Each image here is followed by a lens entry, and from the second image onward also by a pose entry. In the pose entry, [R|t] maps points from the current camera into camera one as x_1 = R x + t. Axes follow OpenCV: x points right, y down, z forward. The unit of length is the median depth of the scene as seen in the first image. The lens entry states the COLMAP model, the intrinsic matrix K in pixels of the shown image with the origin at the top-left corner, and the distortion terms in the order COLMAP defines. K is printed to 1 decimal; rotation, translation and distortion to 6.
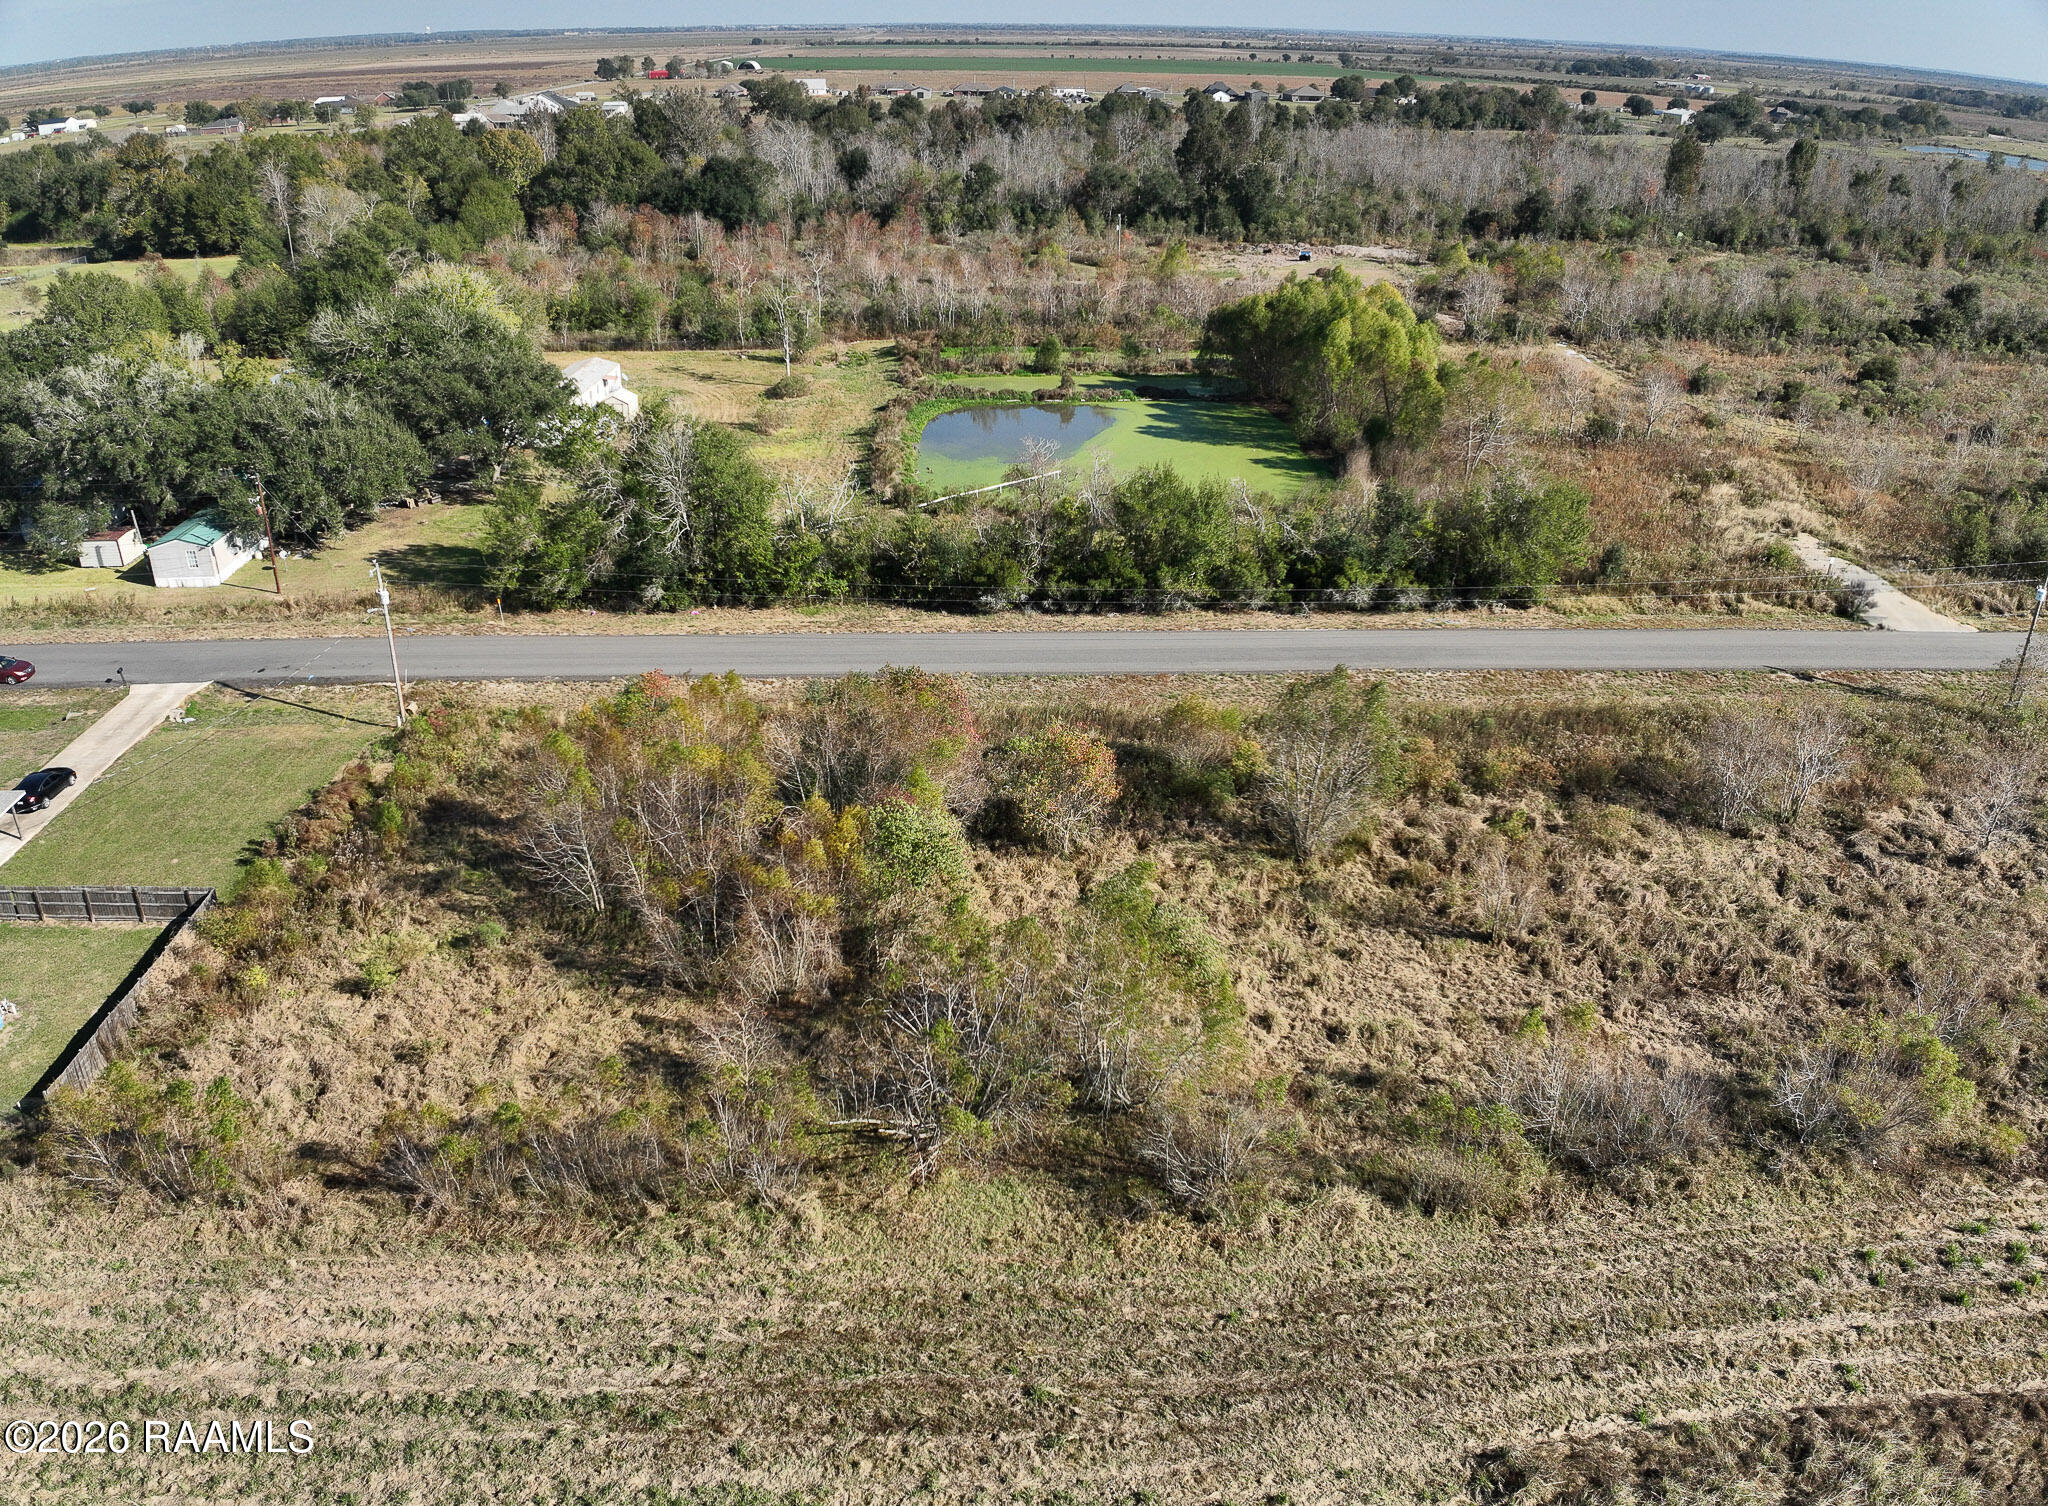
lens RADIAL K [[1536.7, 0, 1017.3], [0, 1536.7, 755.1], [0, 0, 1]] dist [-0.100356, -0.022259]
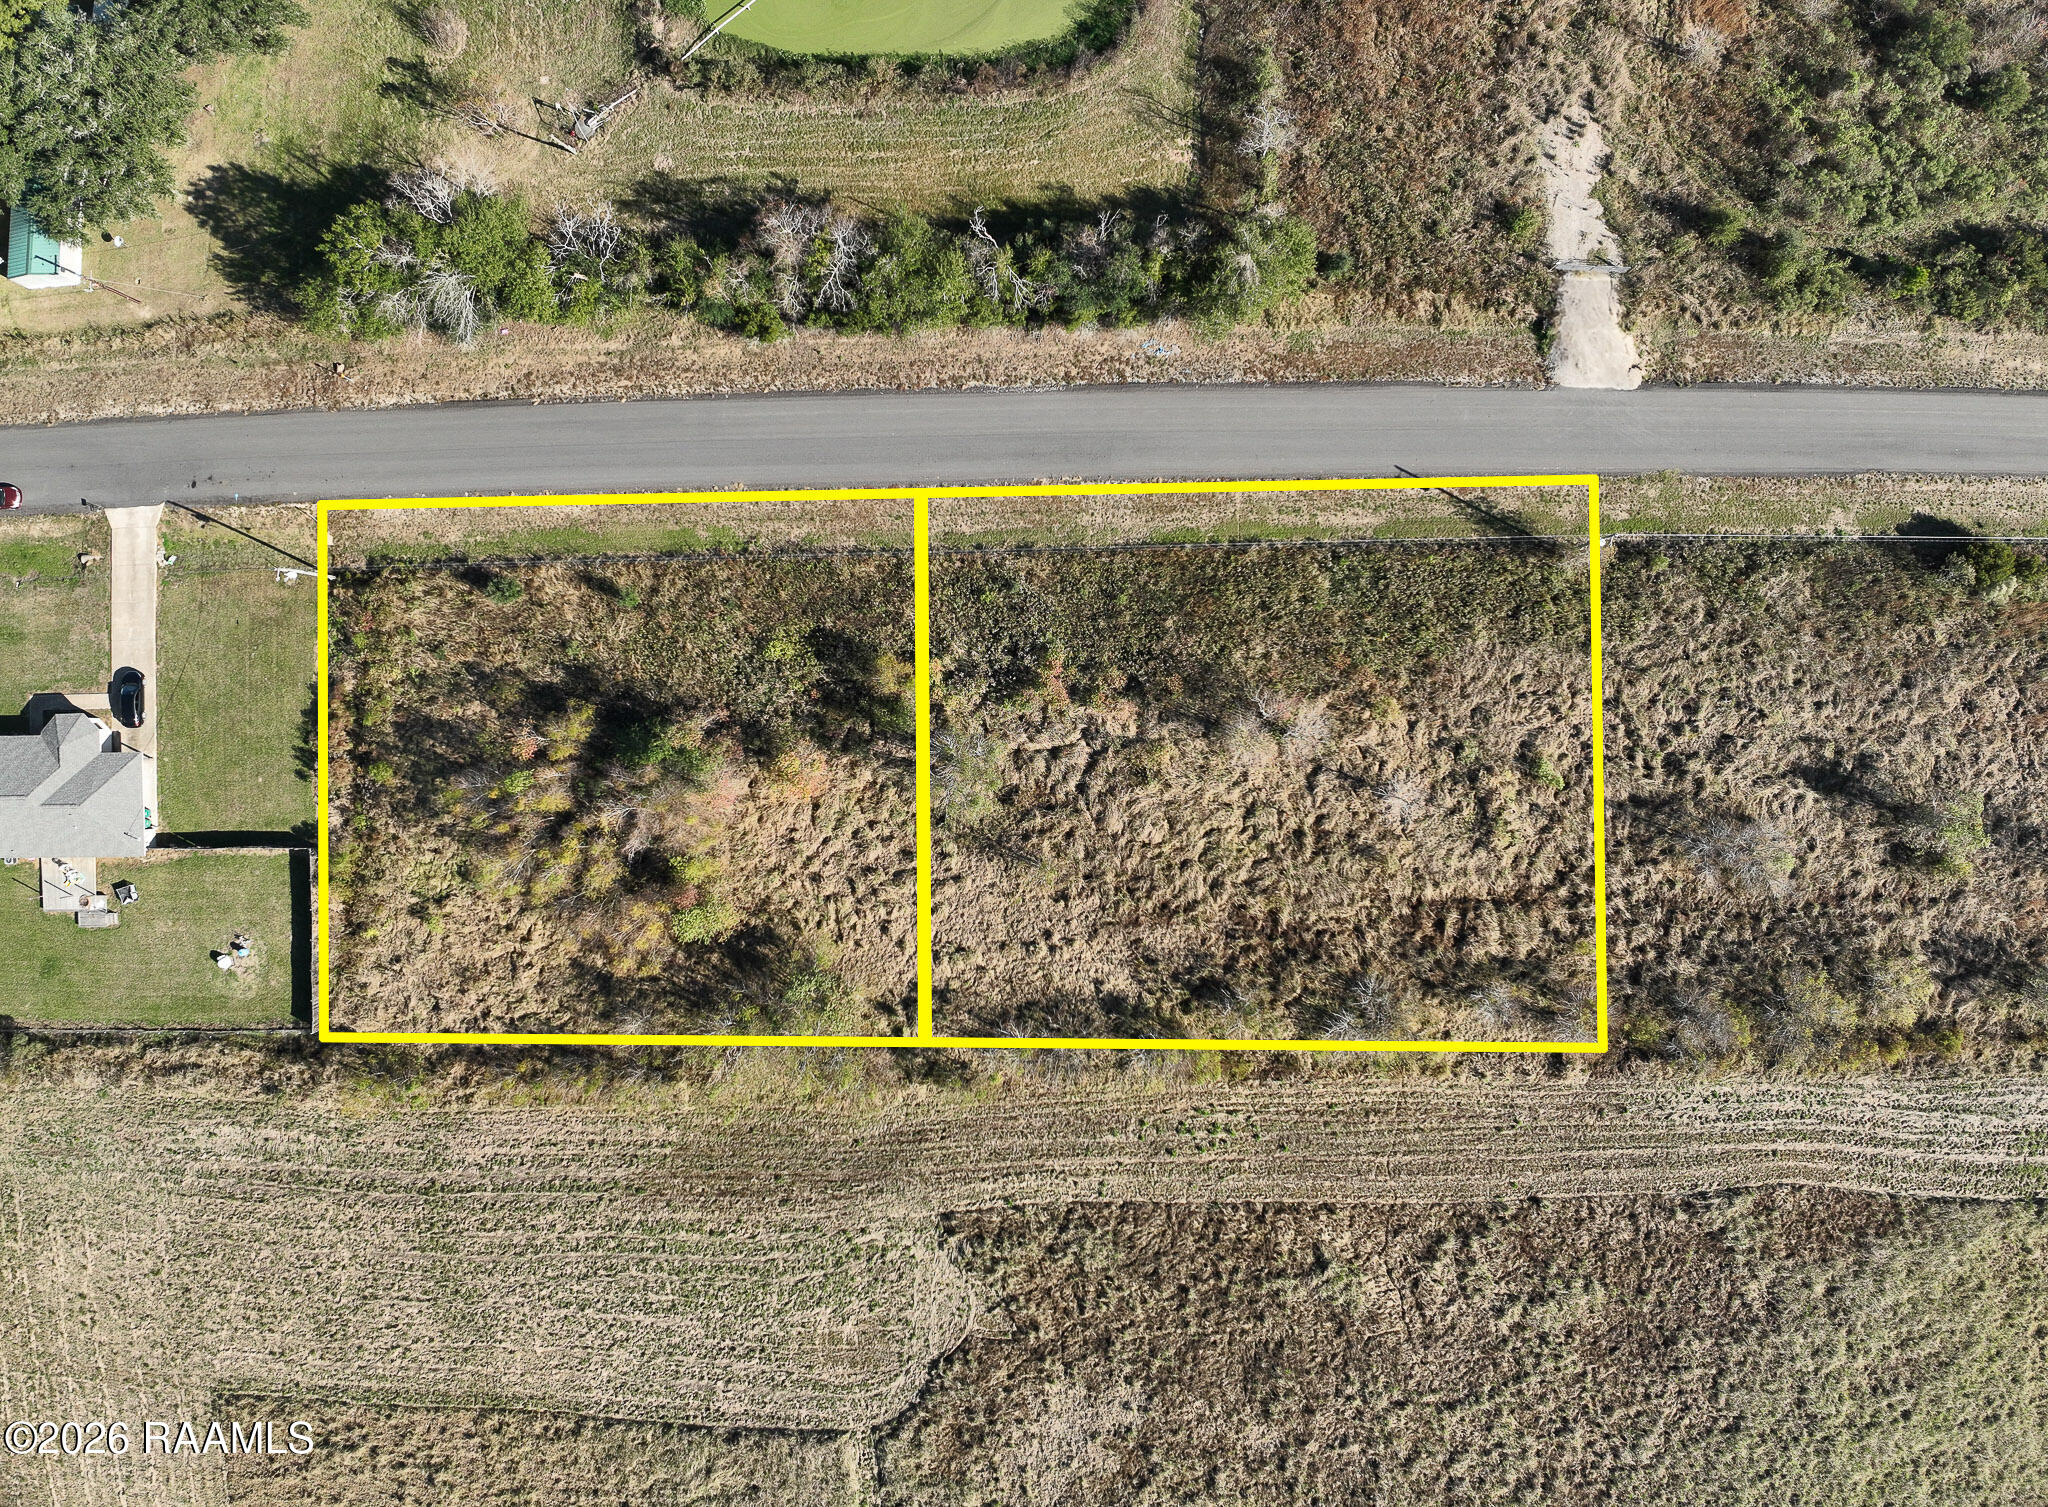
lens RADIAL K [[1510.1, 0, 1020.2], [0, 1510.1, 756.3], [0, 0, 1]] dist [-0.100778, -0.020113]
pose [[0.999875, 0.015458, -0.003324, 0.179163], [-0.003707, 0.433541, 0.901126, -0.934503], [0.015370, -0.901001, 0.433544, 0.229405]]
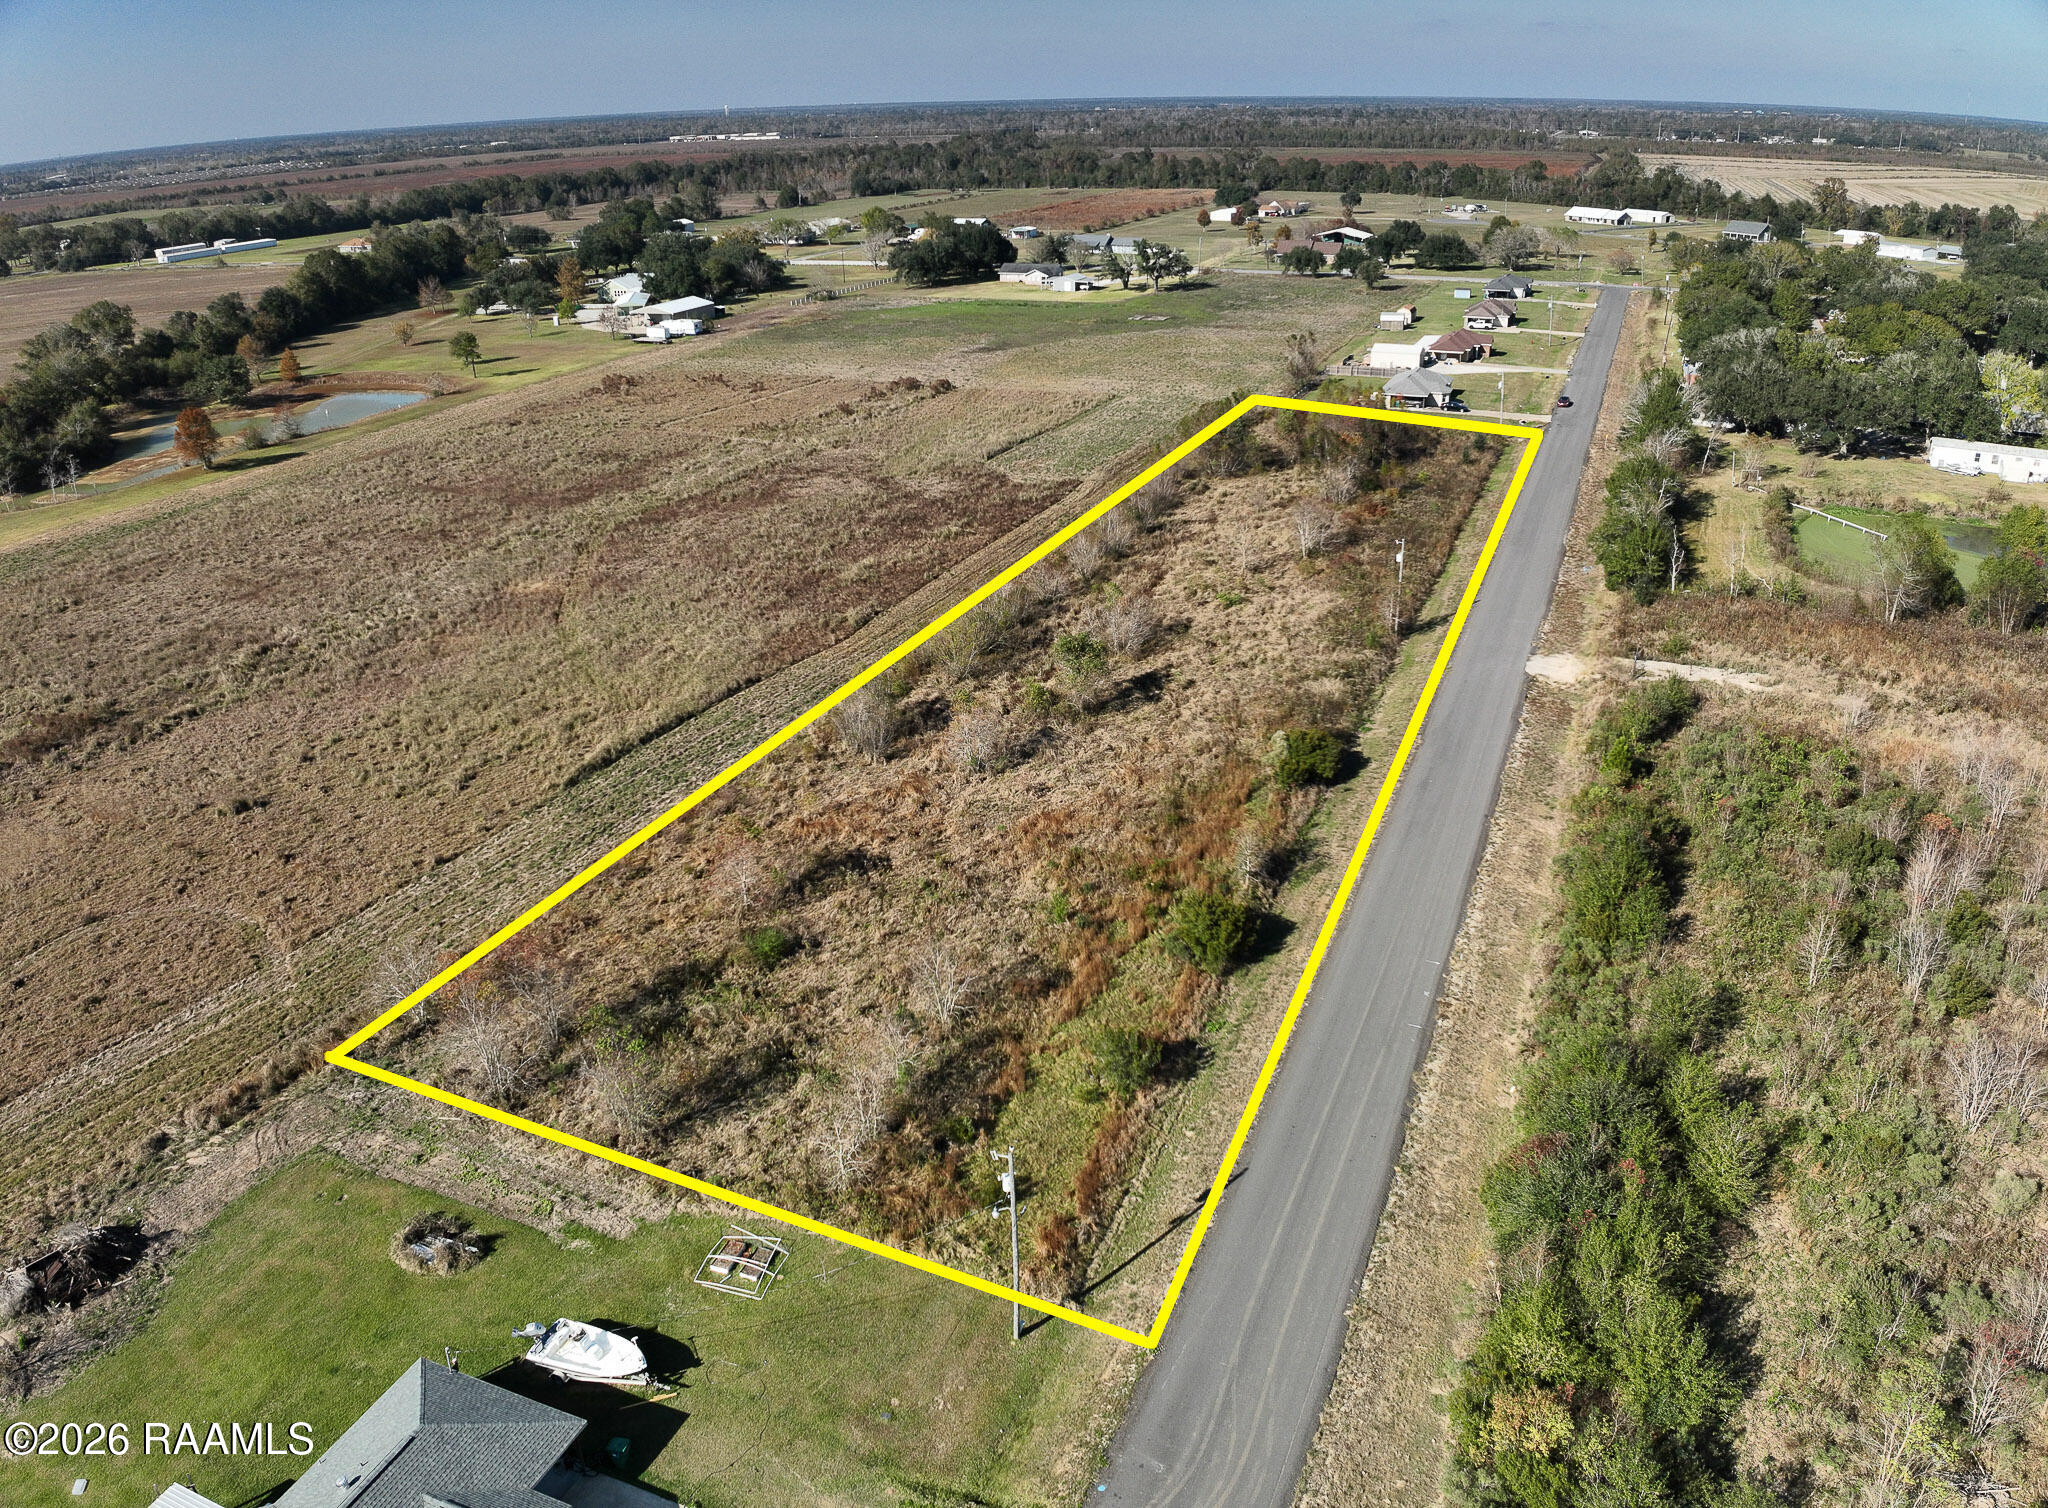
lens RADIAL K [[1516.3, 0, 1024.4], [0, 1516.3, 754.3], [0, 0, 1]] dist [-0.098526, -0.022093]
pose [[-0.408613, 0.370315, -0.834207, 1.888154], [-0.386248, 0.757955, 0.525658, -0.531923], [0.826951, 0.537002, -0.166677, 0.846317]]
